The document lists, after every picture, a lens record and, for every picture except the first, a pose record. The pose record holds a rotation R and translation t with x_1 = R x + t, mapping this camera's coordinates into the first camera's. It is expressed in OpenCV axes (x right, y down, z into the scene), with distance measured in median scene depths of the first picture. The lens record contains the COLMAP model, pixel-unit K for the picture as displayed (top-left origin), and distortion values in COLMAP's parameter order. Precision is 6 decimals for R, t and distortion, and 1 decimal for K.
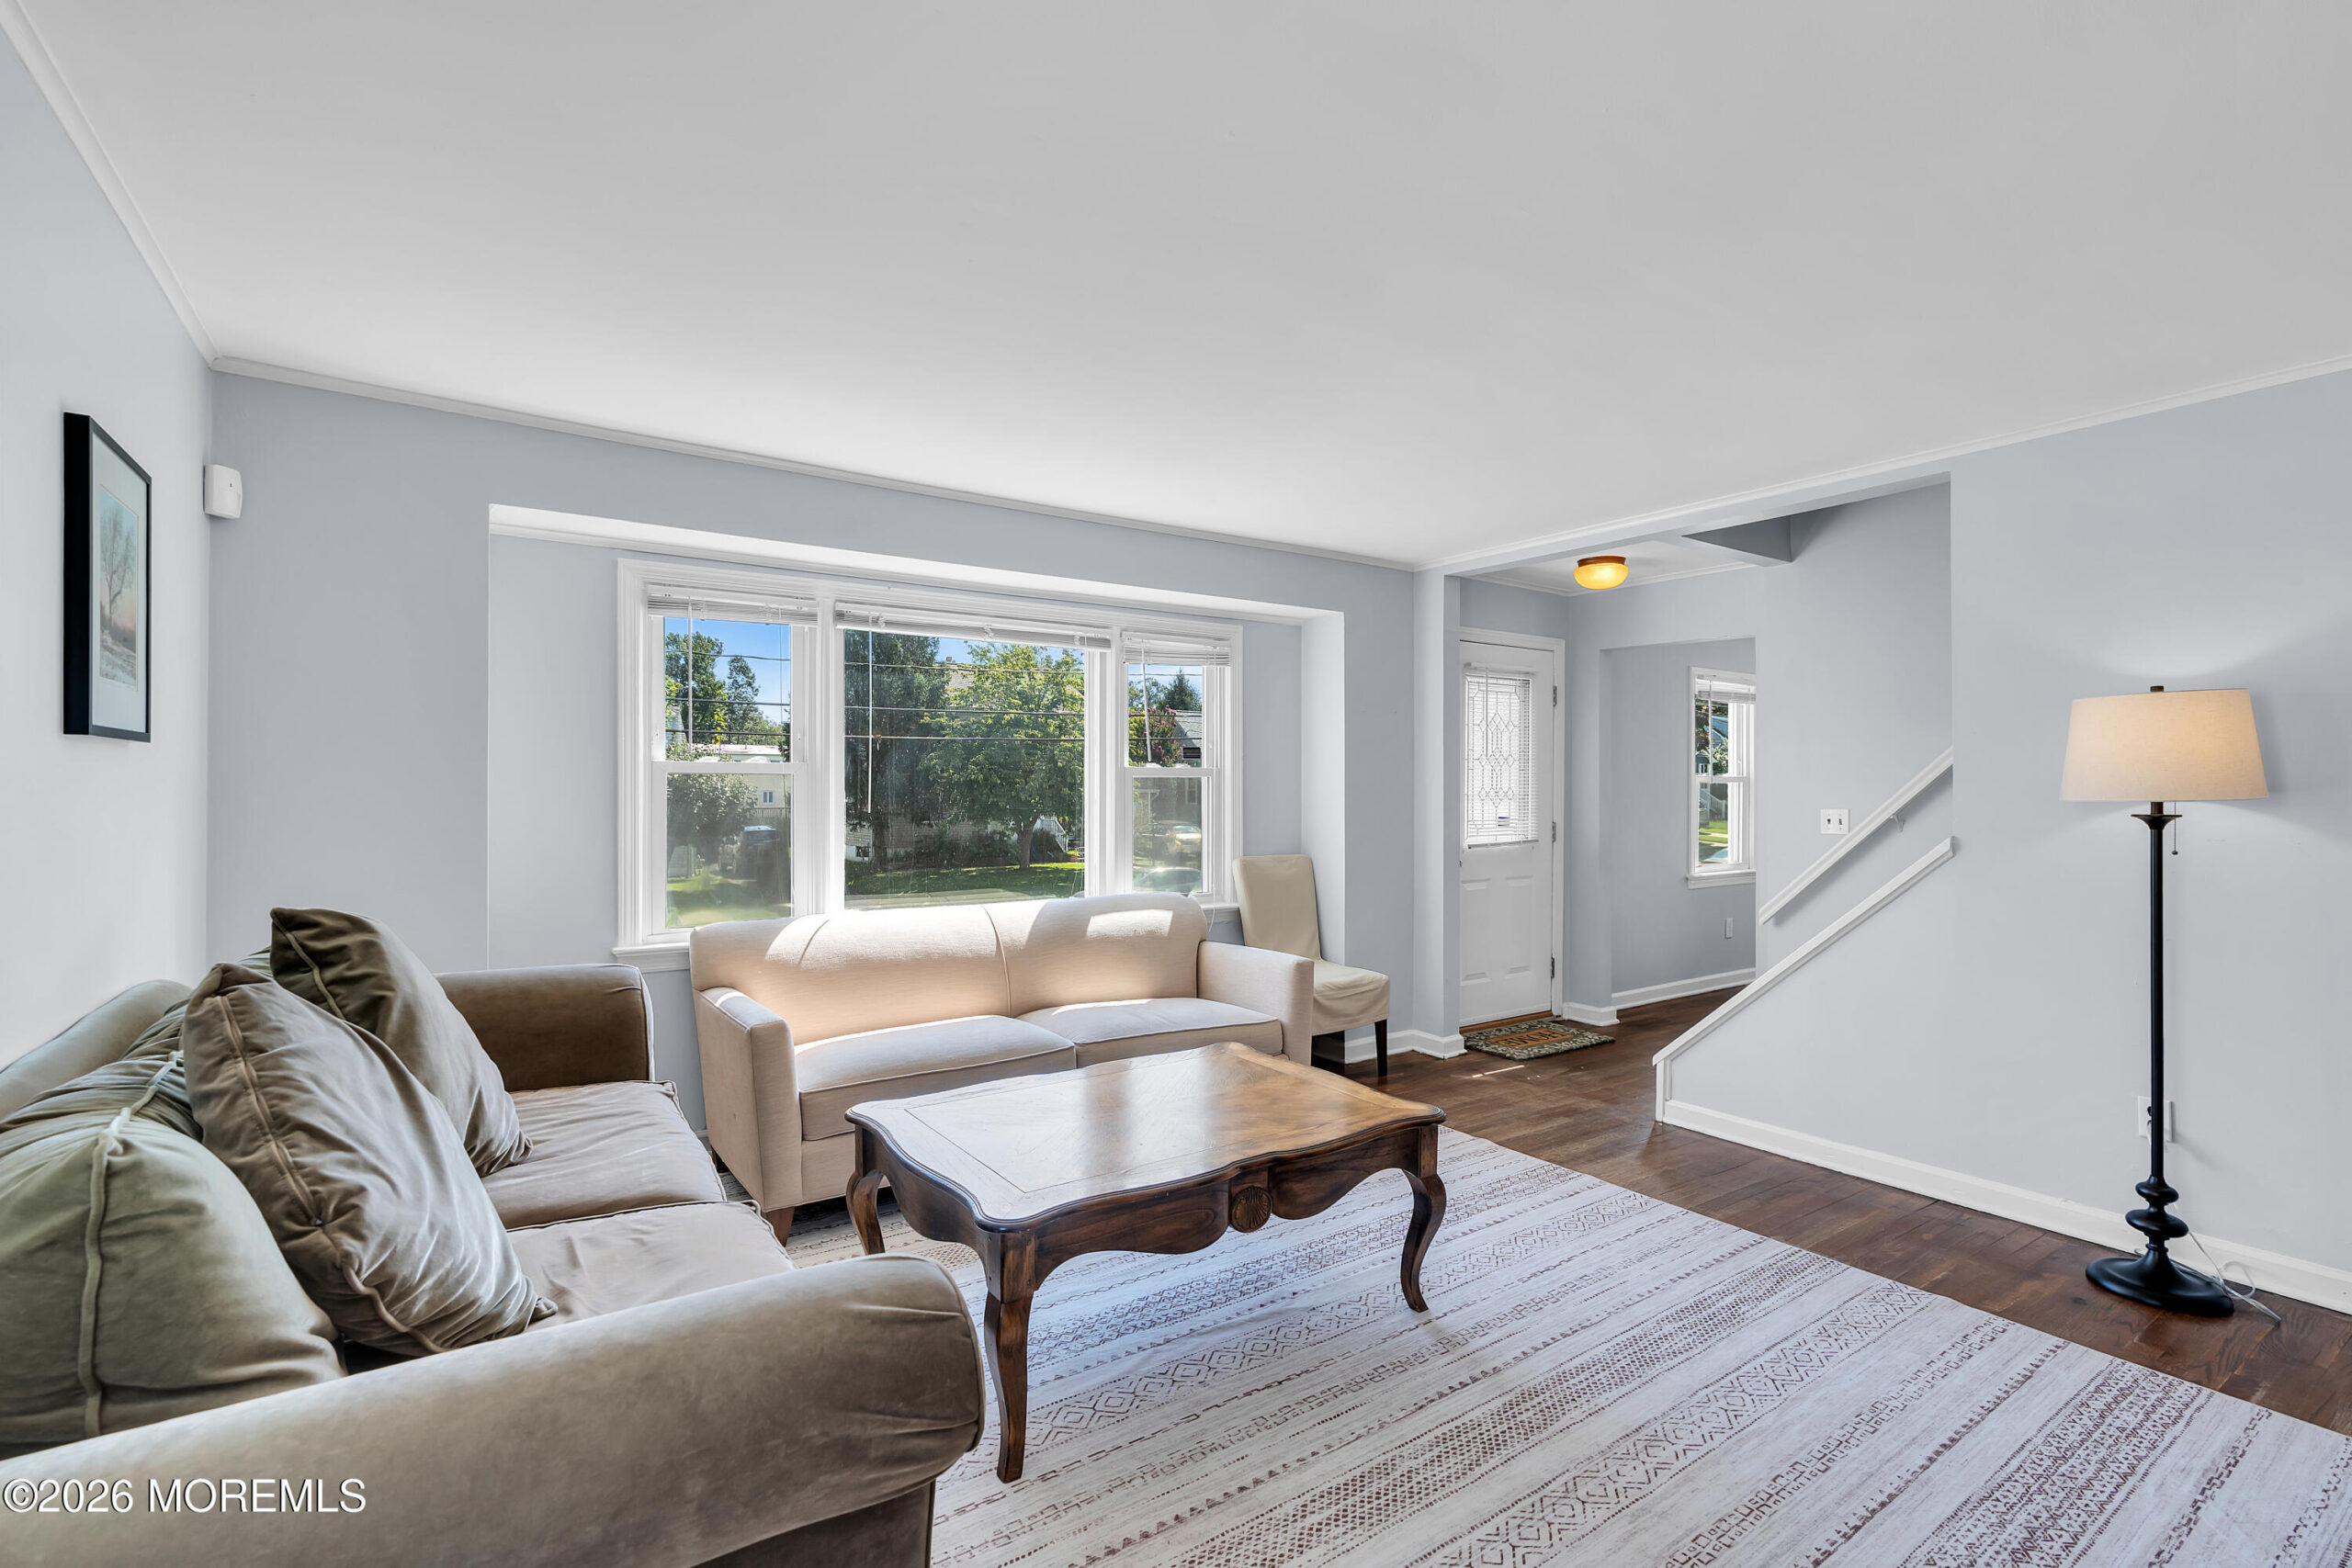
lens RADIAL K [[1053.5, 0, 1152.0], [0, 1053.5, 790.6], [0, 0, 1]] dist [-0.012957, 0.002720]
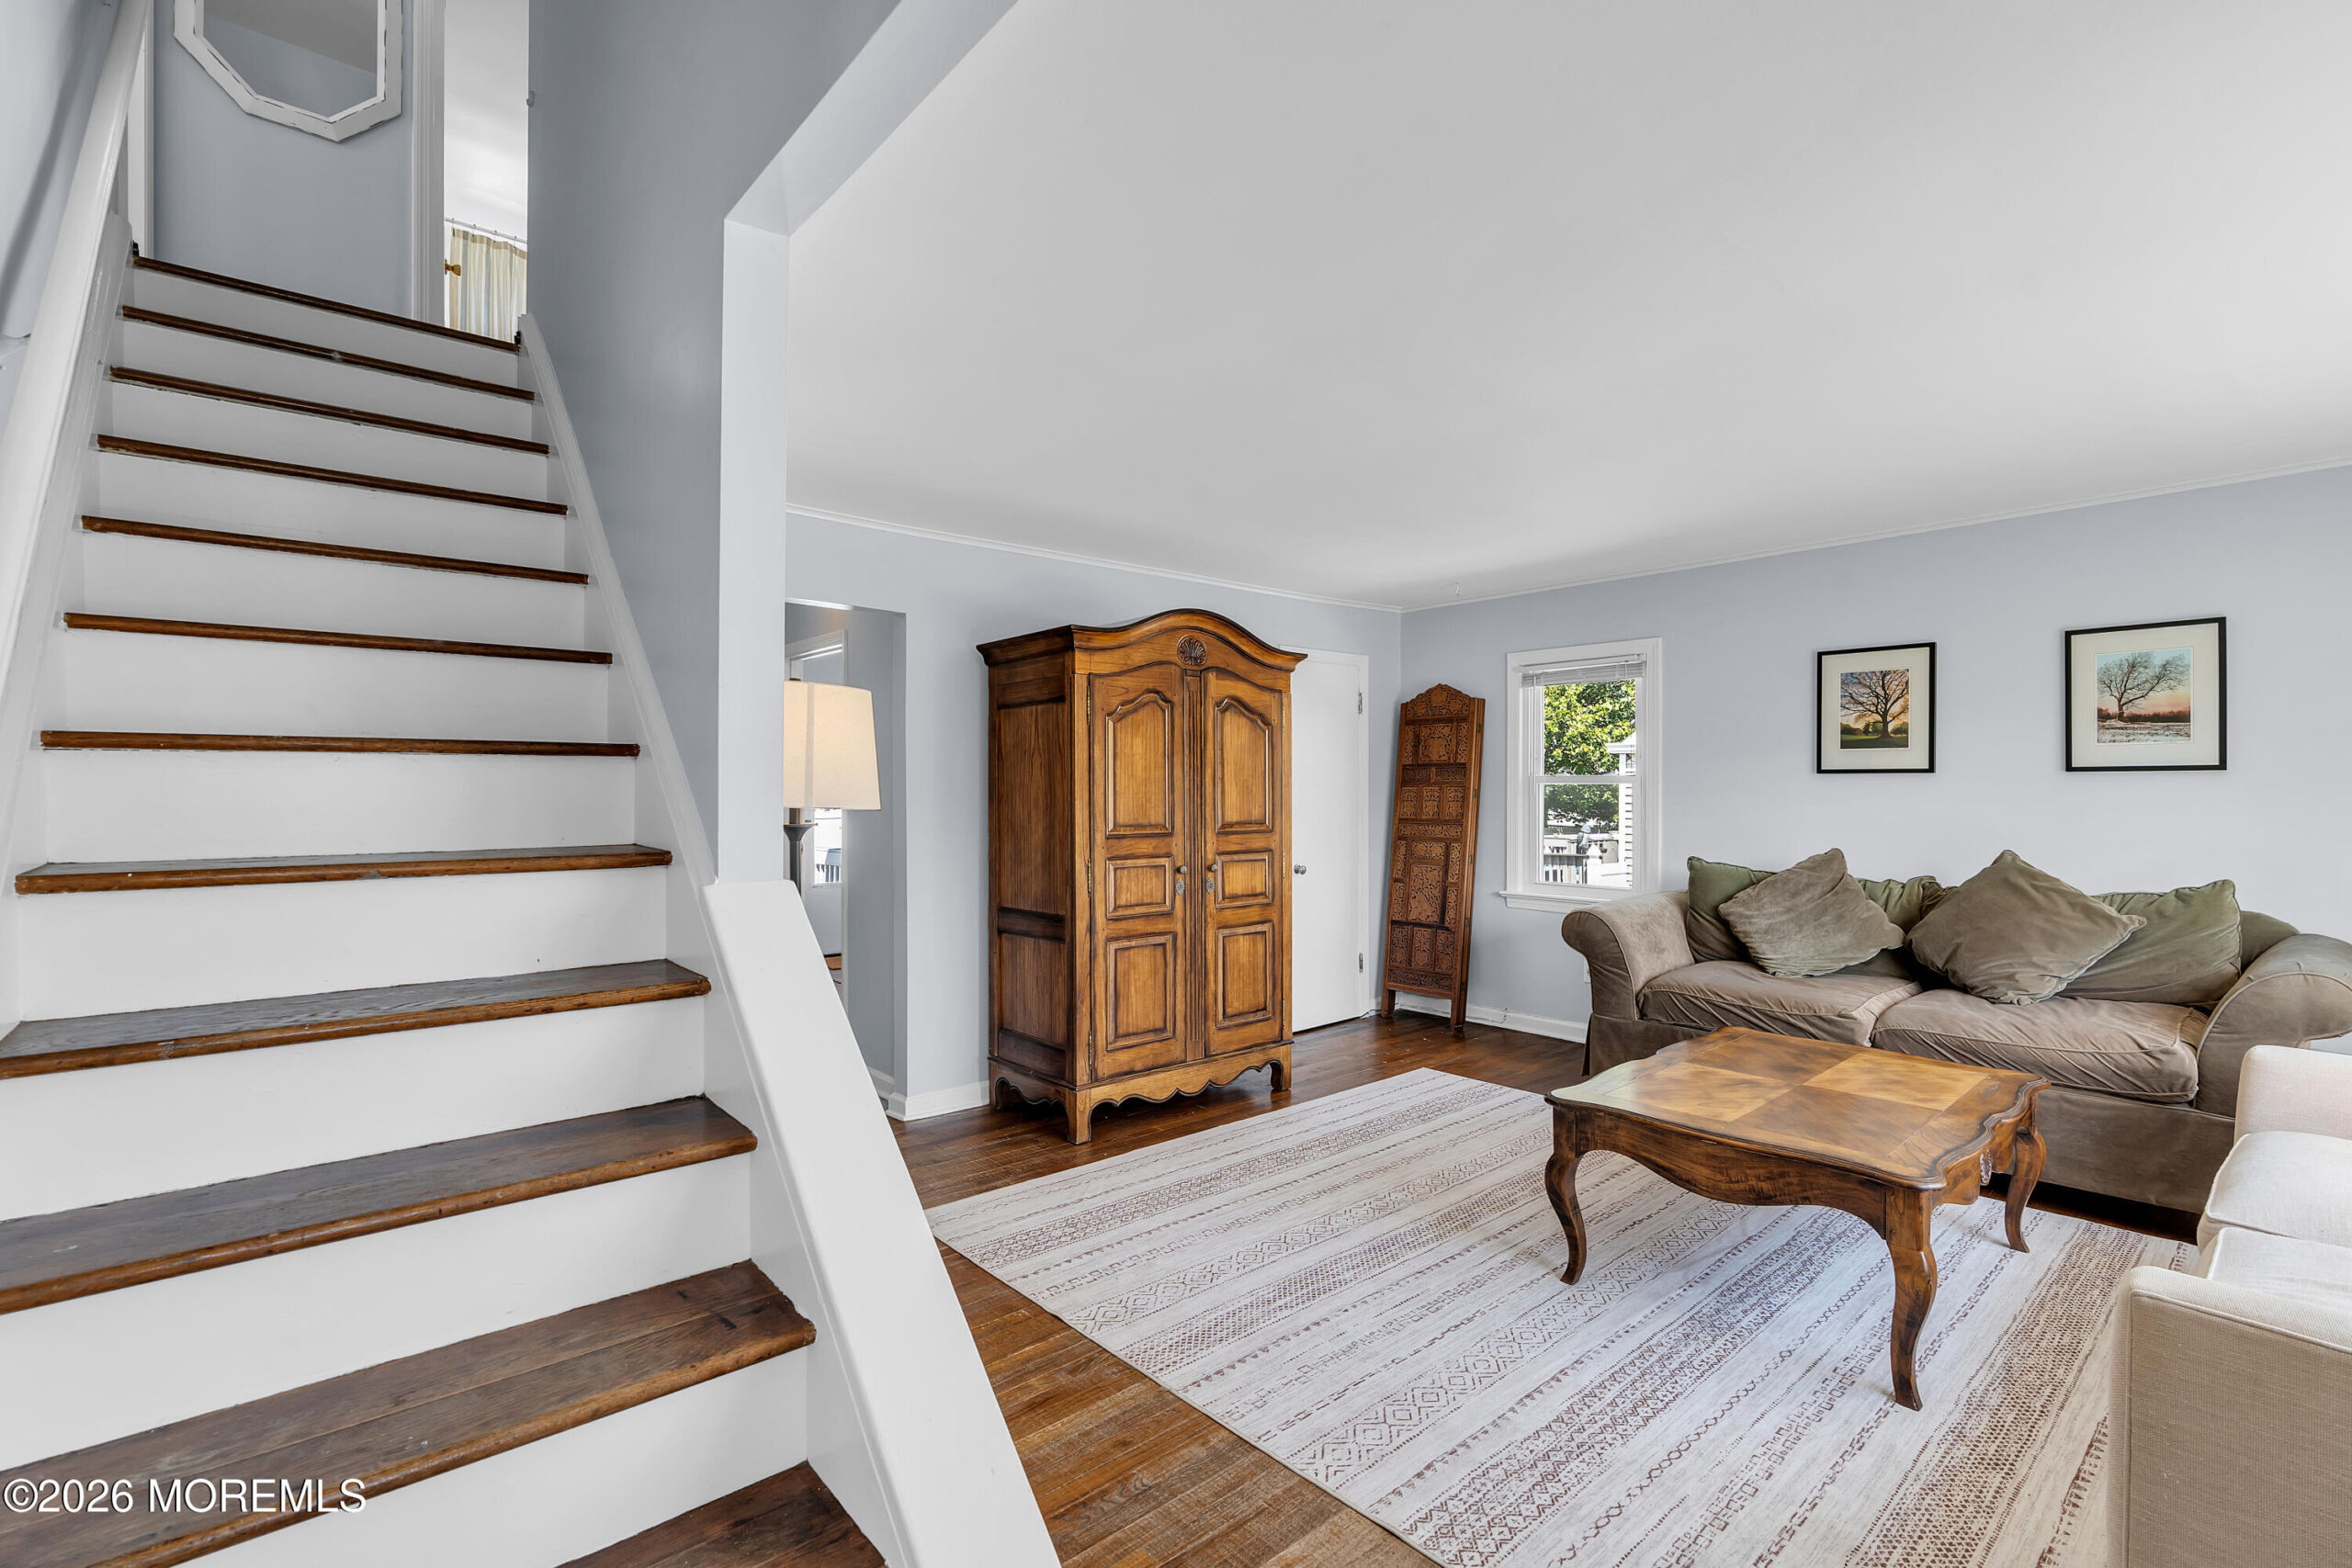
lens RADIAL K [[1053.5, 0, 1148.7], [0, 1053.5, 784.9], [0, 0, 1]] dist [-0.012957, 0.002720]
pose [[-0.993899, -0.003866, -0.110231, 0.758953], [-0.003625, 0.999991, -0.002389, -0.008115], [0.110239, -0.001974, -0.993903, 1.912394]]
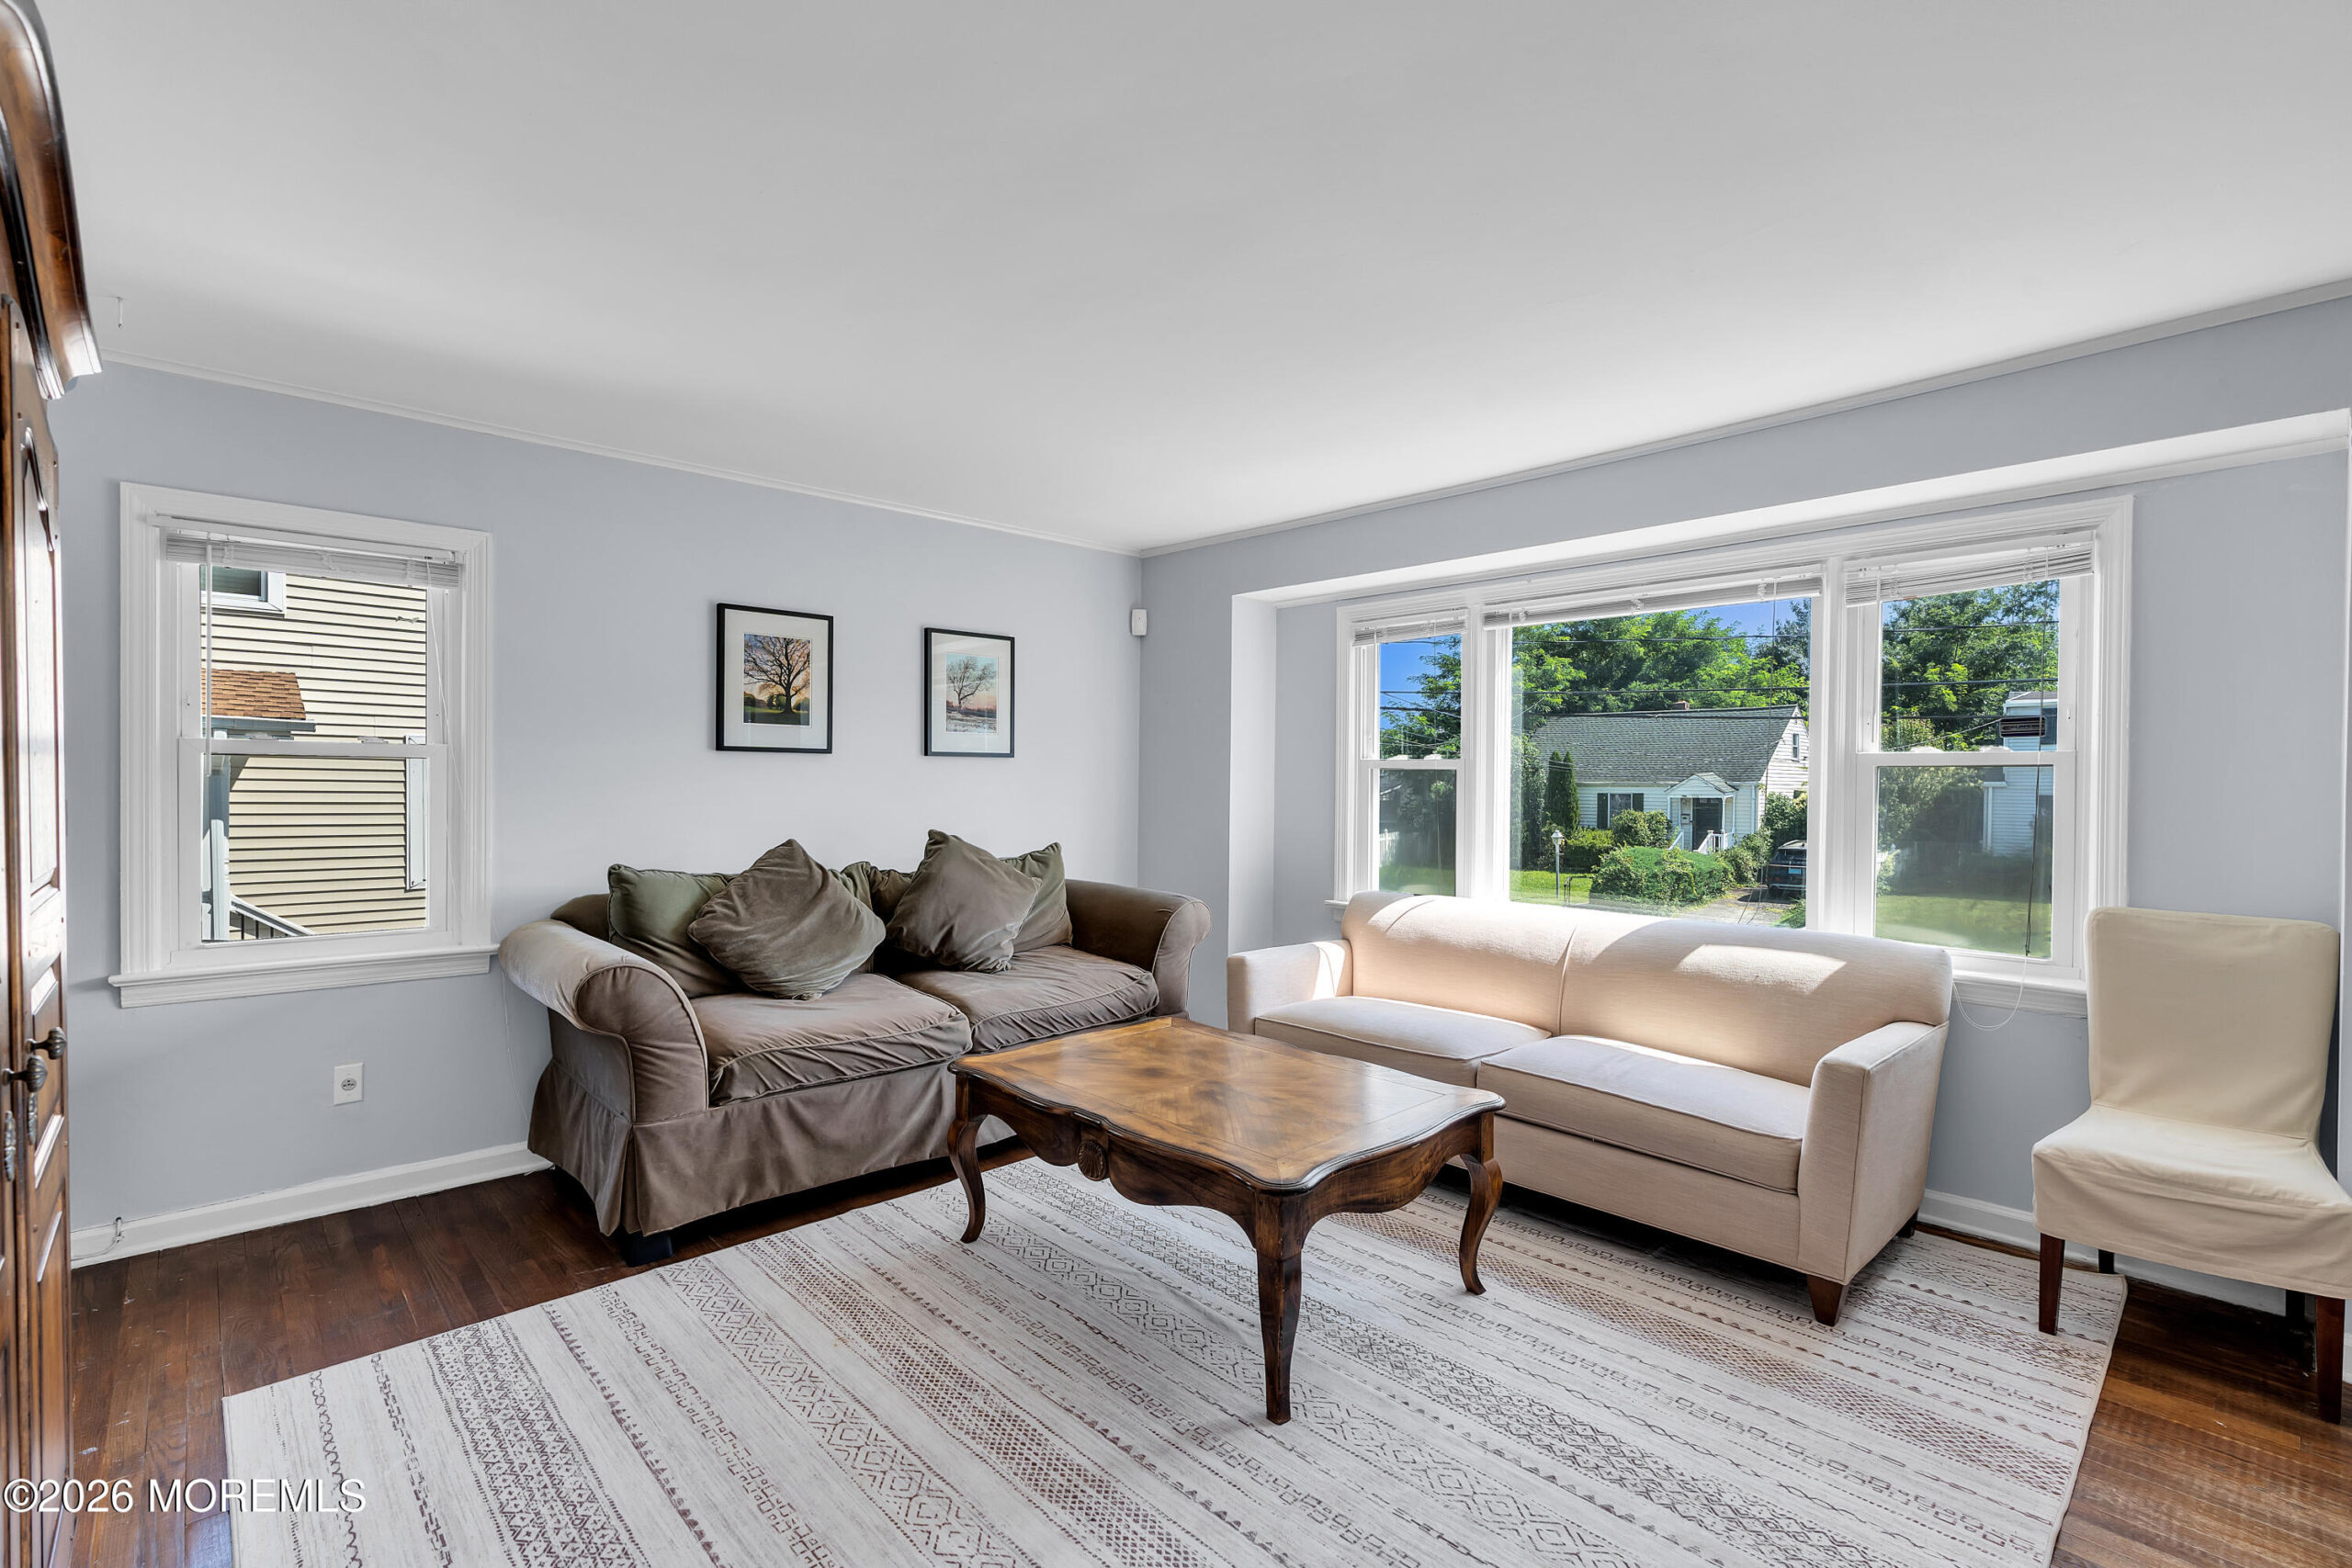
lens RADIAL K [[1053.5, 0, 1192.3], [0, 1053.5, 793.1], [0, 0, 1]] dist [-0.012957, 0.002720]
pose [[0.174691, 0.013847, -0.984526, 0.983040], [-0.009188, 0.999881, 0.012432, -0.001437], [0.984580, 0.006874, 0.174798, 0.747366]]
